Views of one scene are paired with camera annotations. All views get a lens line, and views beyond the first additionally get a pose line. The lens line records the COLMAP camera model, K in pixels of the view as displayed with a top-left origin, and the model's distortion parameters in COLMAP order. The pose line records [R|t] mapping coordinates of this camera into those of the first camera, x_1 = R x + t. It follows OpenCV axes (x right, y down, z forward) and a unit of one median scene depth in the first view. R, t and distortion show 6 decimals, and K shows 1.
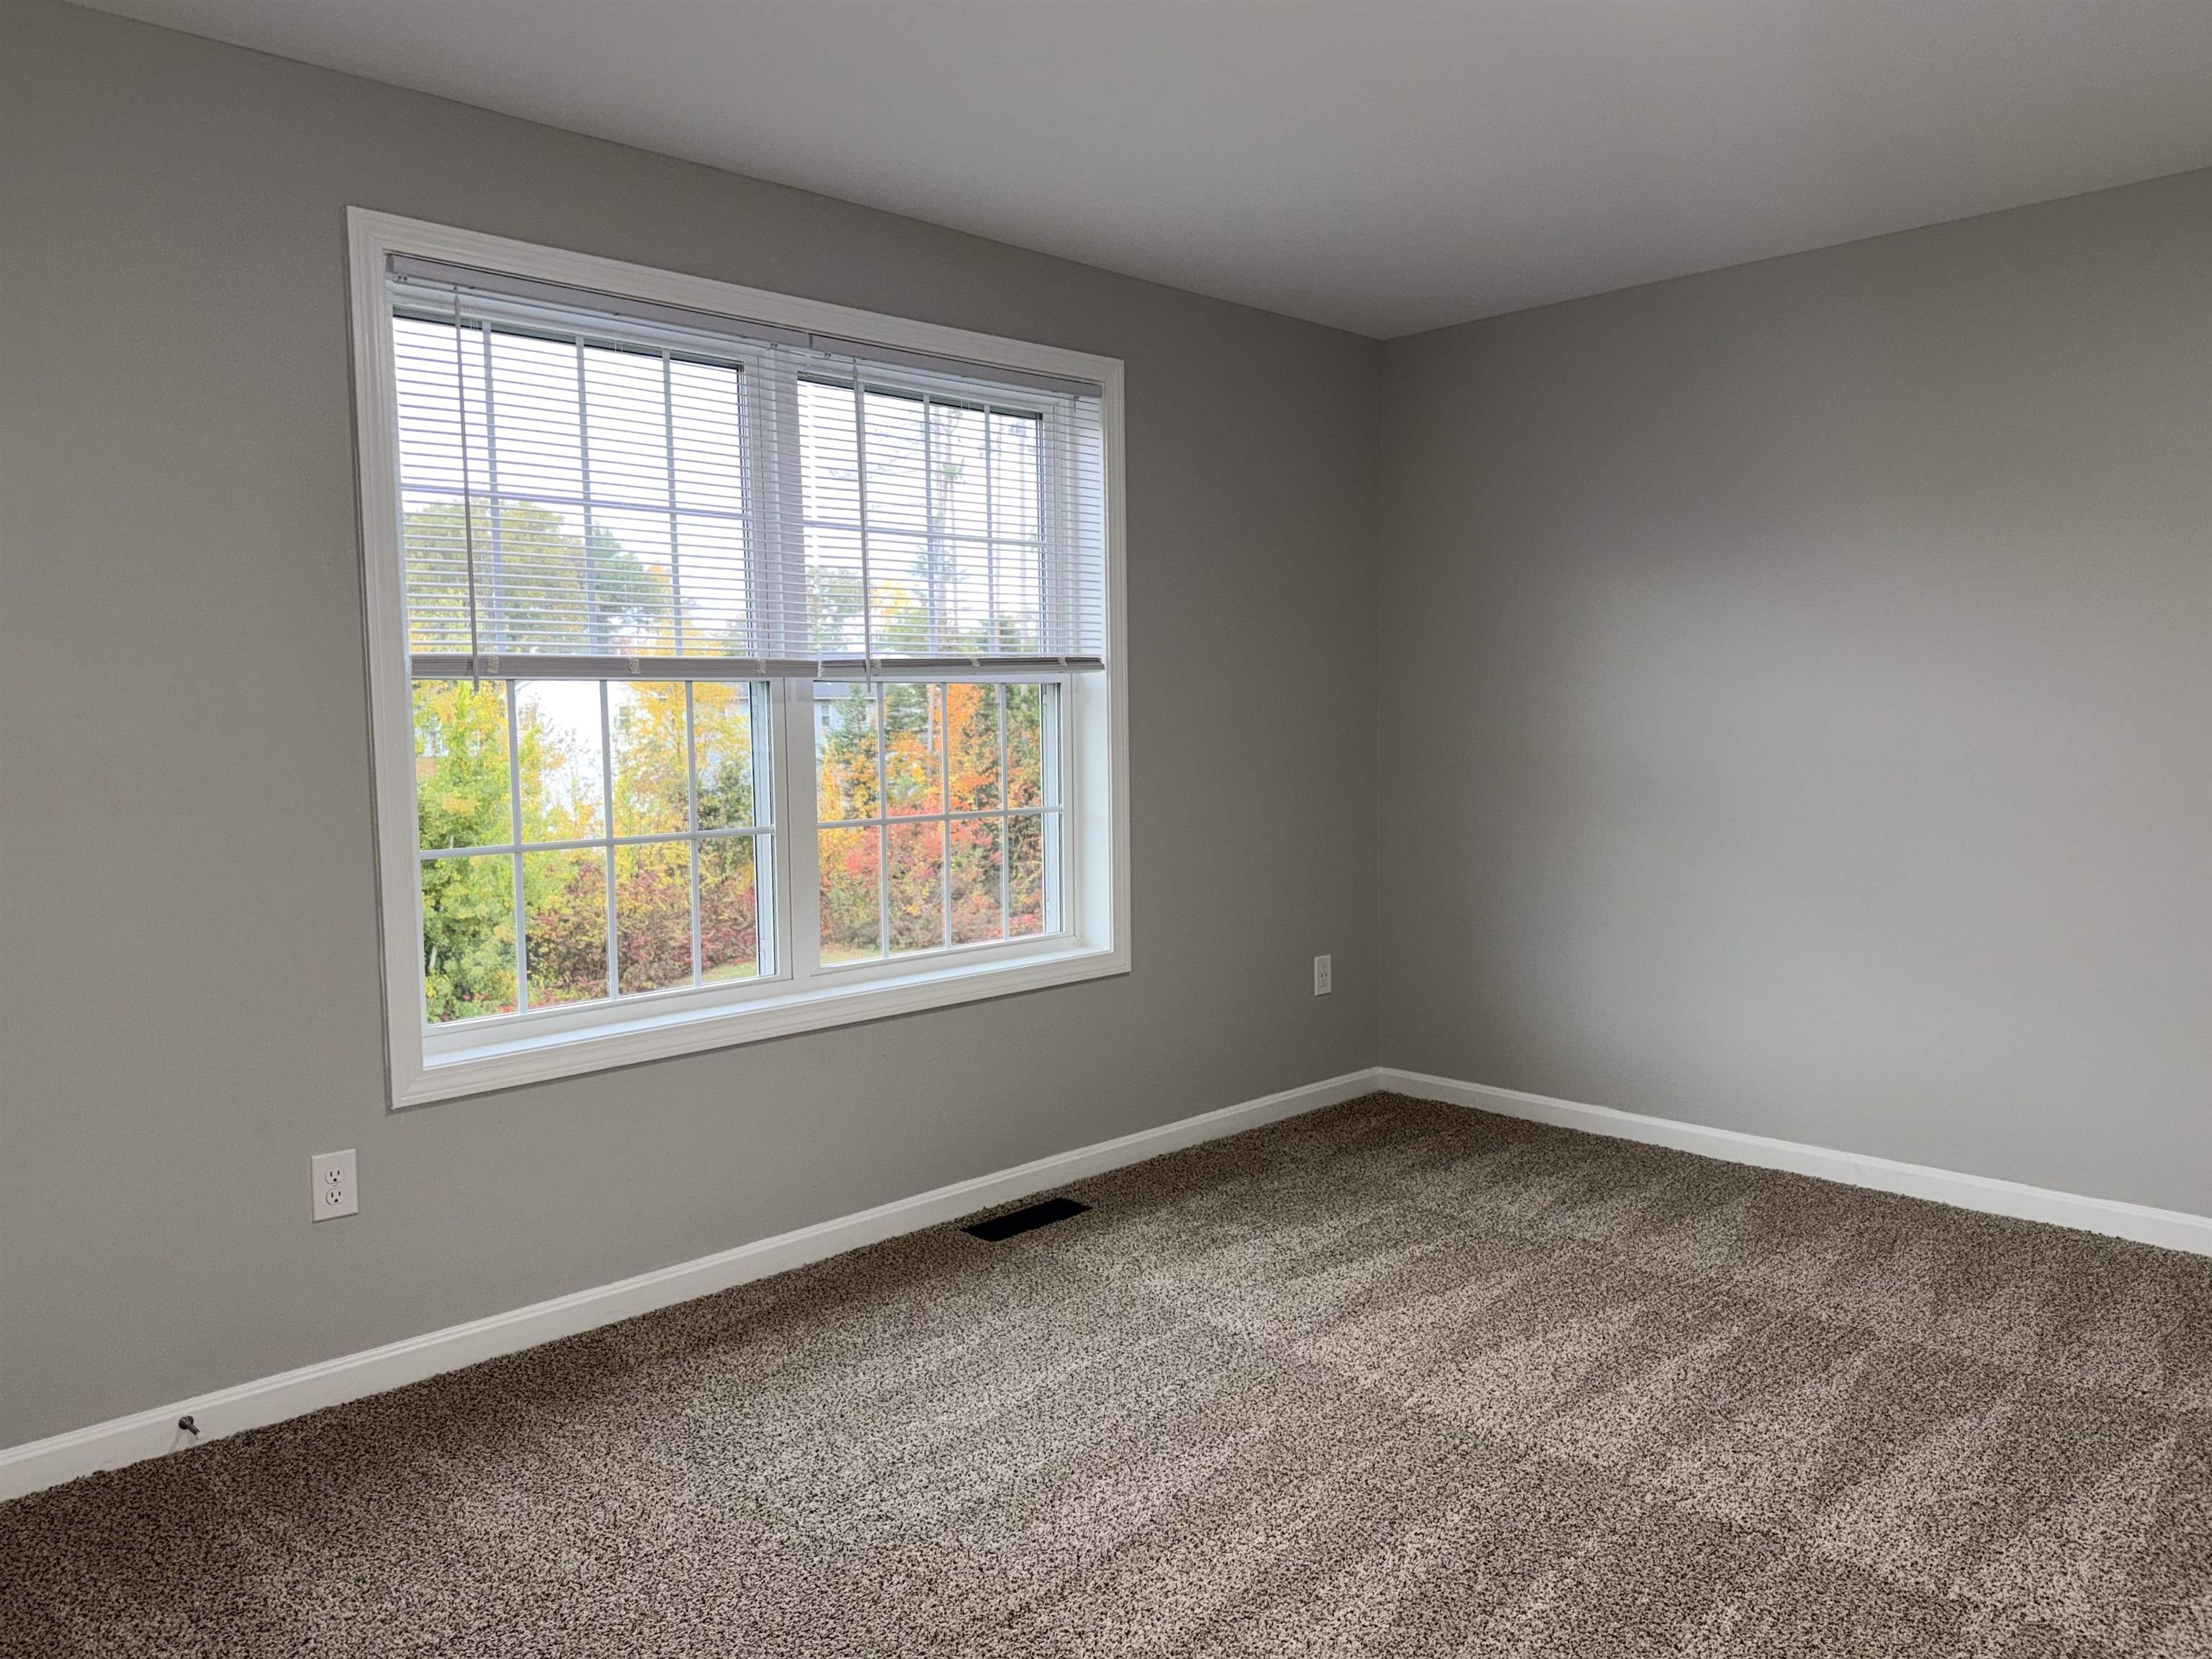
lens RADIAL K [[1627.1, 0, 1106.0], [0, 1627.1, 829.5], [0, 0, 1]] dist [0.124662, -0.171194]
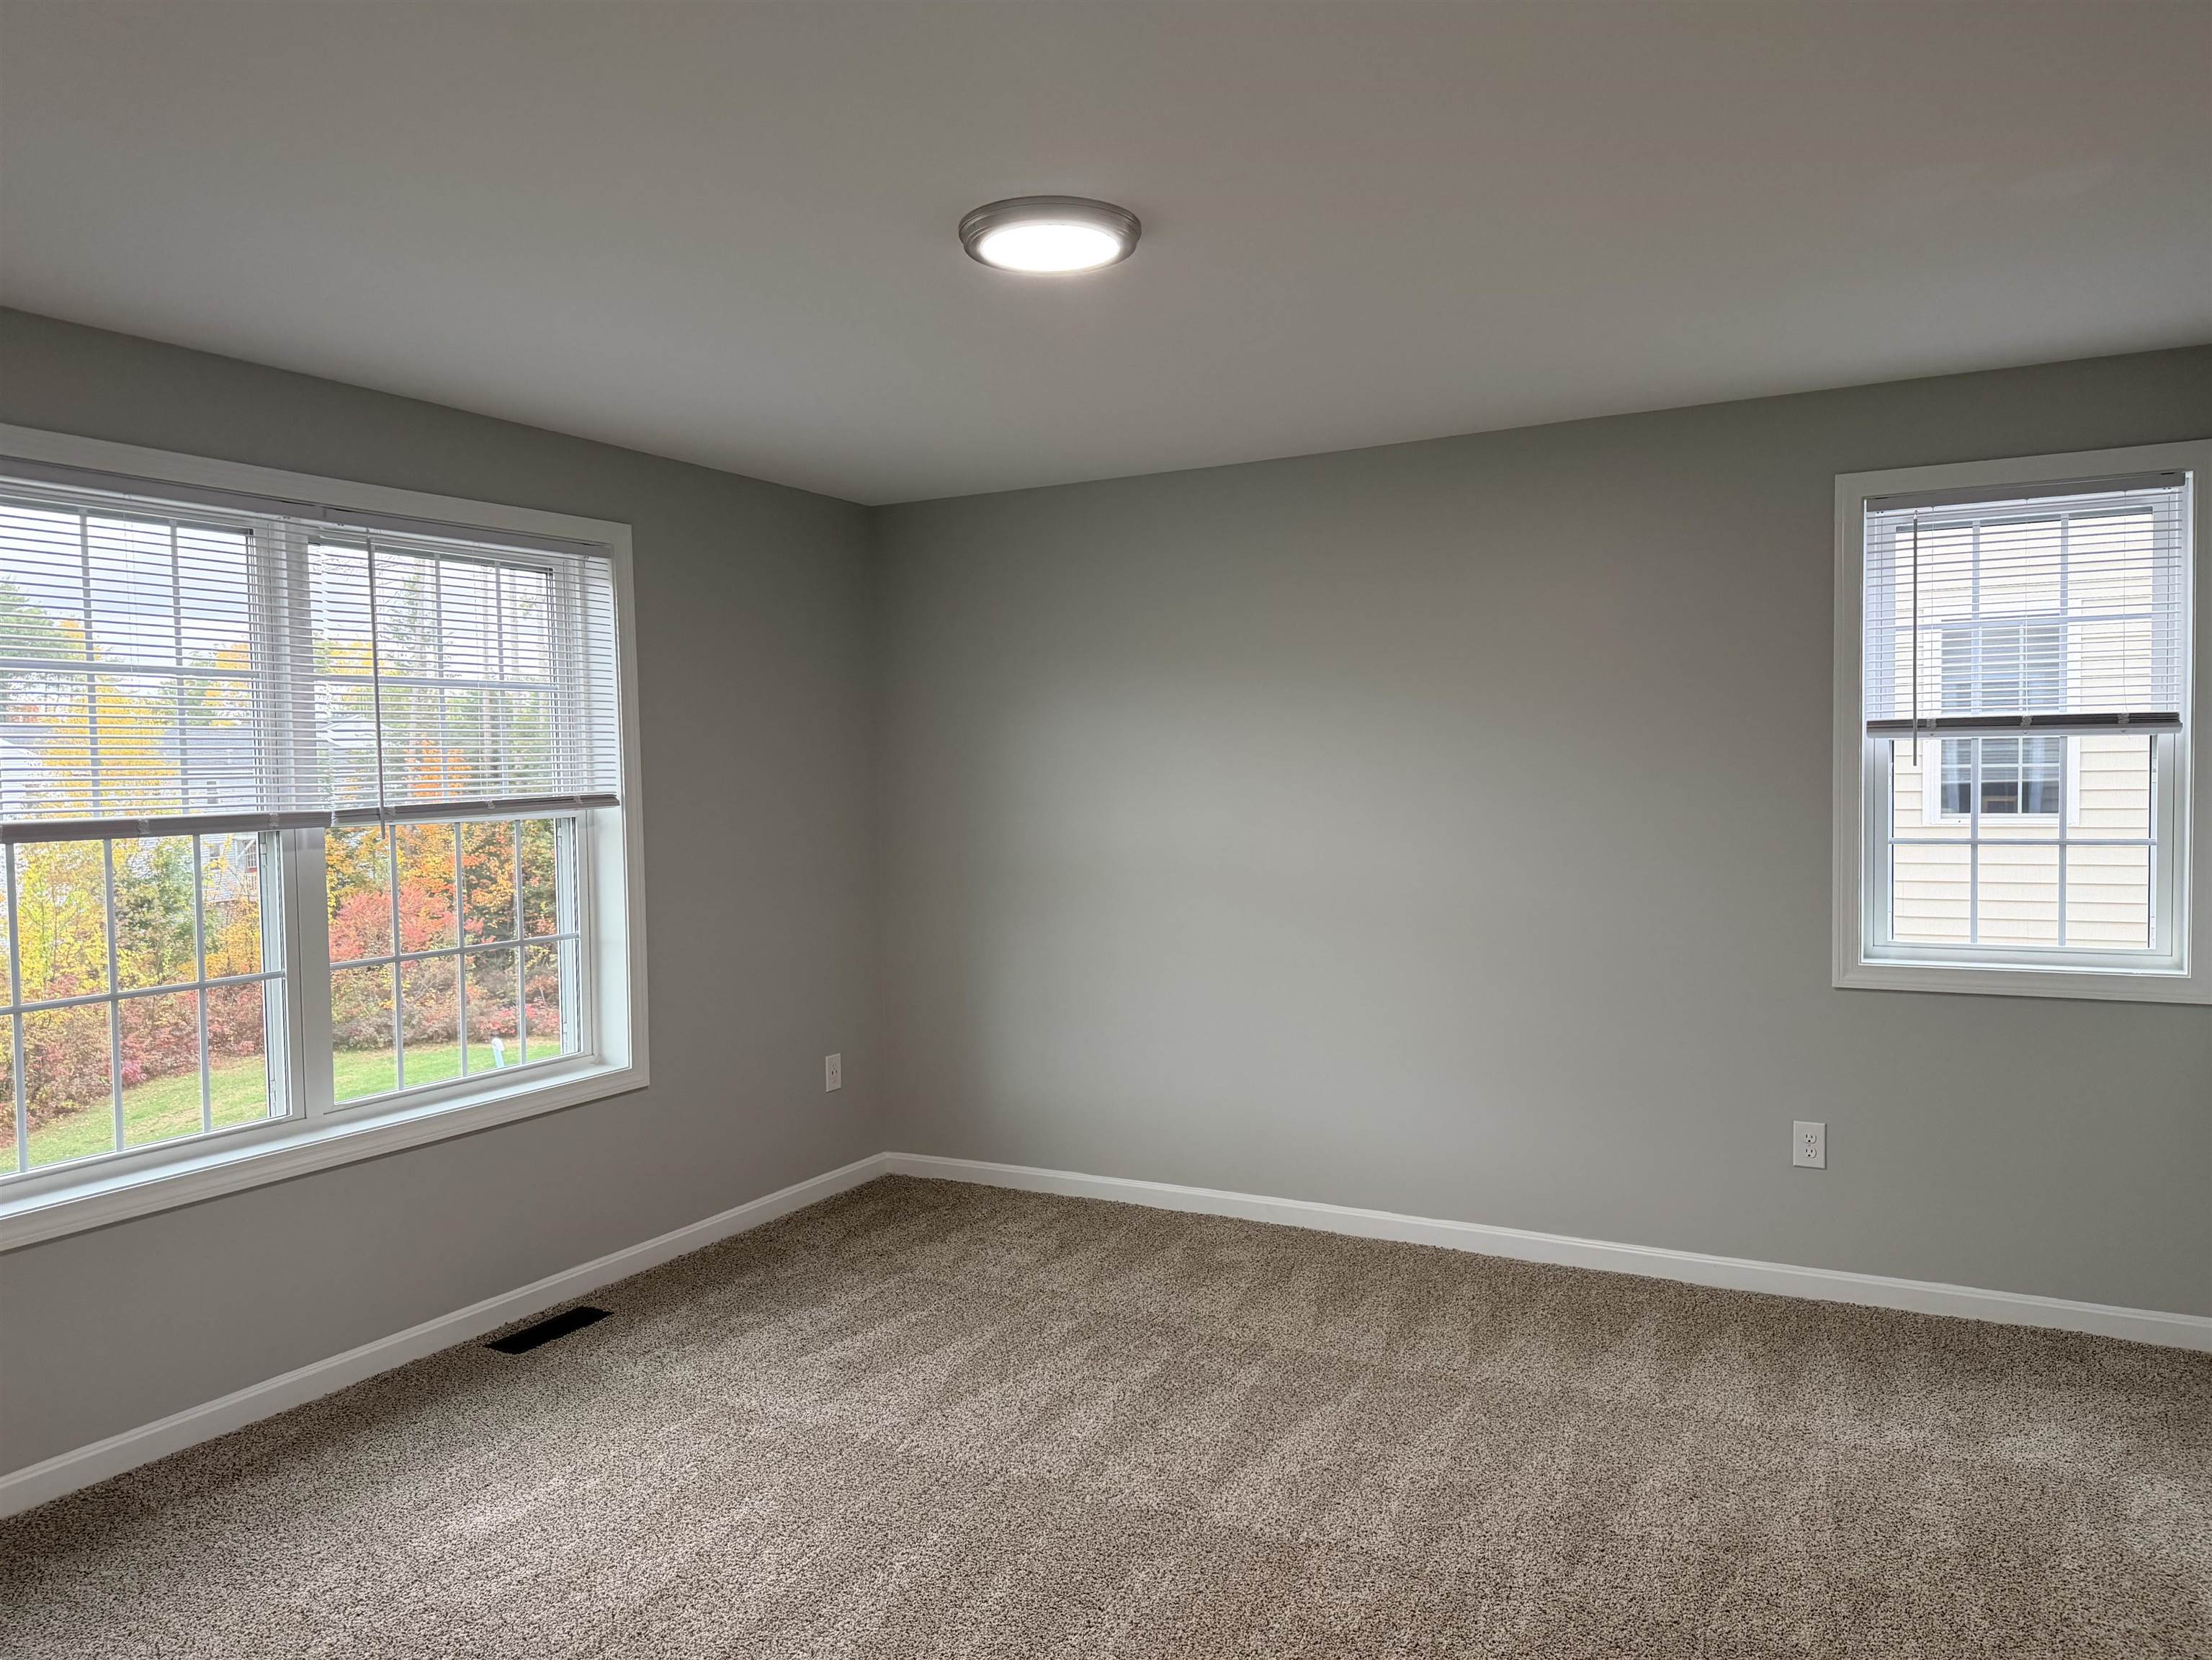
lens RADIAL K [[1646.1, 0, 1093.7], [0, 1646.1, 822.6], [0, 0, 1]] dist [0.088448, -0.133906]
pose [[0.959757, -0.017115, 0.280308, -0.008008], [0.029618, 0.998743, -0.040430, -0.039079], [-0.279264, 0.047106, 0.959058, -0.162540]]
